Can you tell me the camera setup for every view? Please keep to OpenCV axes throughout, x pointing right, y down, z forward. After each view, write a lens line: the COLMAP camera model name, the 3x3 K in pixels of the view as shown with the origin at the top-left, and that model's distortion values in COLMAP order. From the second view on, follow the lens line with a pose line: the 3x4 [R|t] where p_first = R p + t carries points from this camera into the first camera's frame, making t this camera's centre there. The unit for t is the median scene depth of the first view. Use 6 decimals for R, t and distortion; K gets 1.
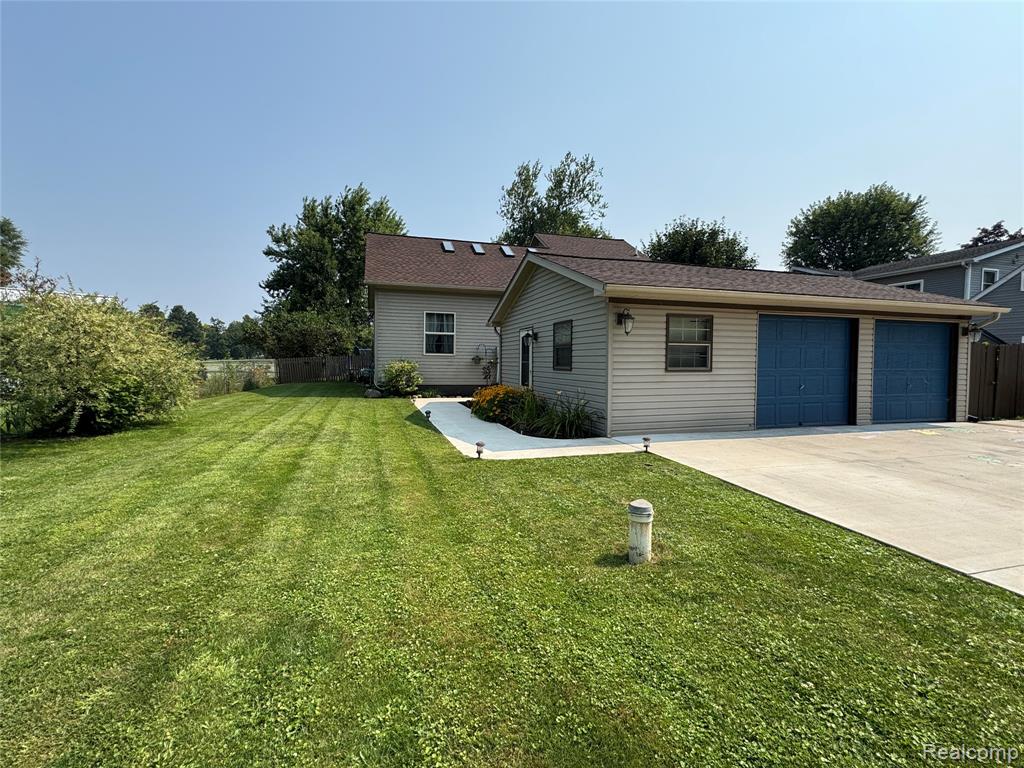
lens RADIAL K [[474.5, 0, 516.8], [0, 474.5, 384.7], [0, 0, 1]] dist [-0.000949, 0.000007]
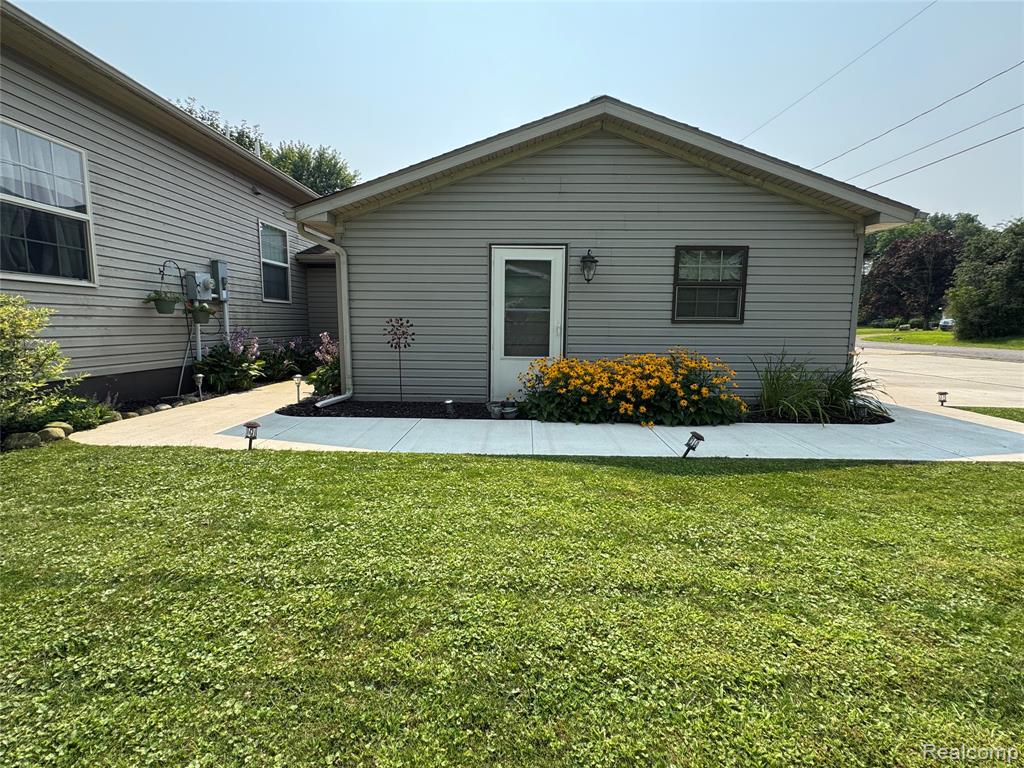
lens RADIAL K [[474.5, 0, 508.9], [0, 474.5, 382.1], [0, 0, 1]] dist [-0.000949, 0.000007]
pose [[0.309850, -0.122793, 0.942823, -0.374604], [0.042164, 0.992424, 0.115396, -0.022377], [-0.949850, 0.003998, 0.312680, 0.648689]]
